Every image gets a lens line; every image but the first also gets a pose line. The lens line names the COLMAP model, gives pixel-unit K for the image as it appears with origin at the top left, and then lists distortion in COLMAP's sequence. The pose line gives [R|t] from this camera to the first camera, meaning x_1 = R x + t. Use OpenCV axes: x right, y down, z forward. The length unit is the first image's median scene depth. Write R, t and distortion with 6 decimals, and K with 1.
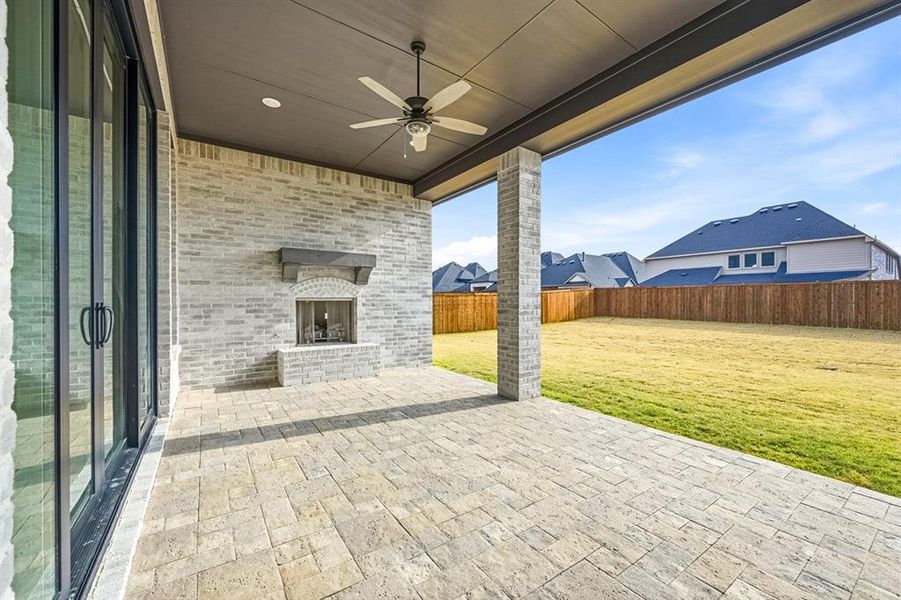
lens RADIAL K [[355.3, 0, 449.1], [0, 355.3, 301.3], [0, 0, 1]] dist [0.000575, 0.000230]
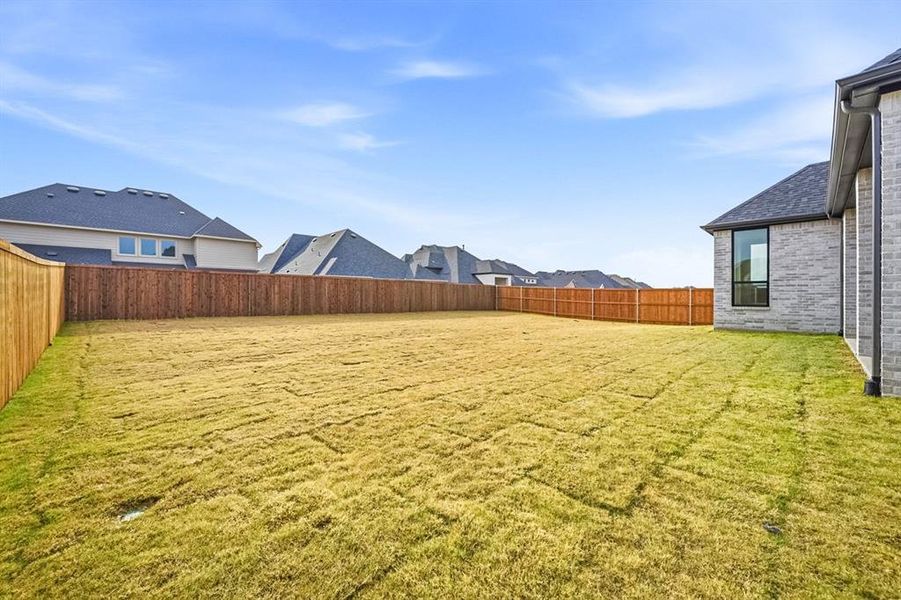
lens RADIAL K [[355.3, 0, 449.9], [0, 355.3, 298.0], [0, 0, 1]] dist [0.000575, 0.000230]
pose [[-0.154419, 0.000845, 0.988005, -0.131390], [0.000124, 1.000000, -0.000836, 0.008324], [-0.988005, -0.000007, -0.154419, 0.458191]]
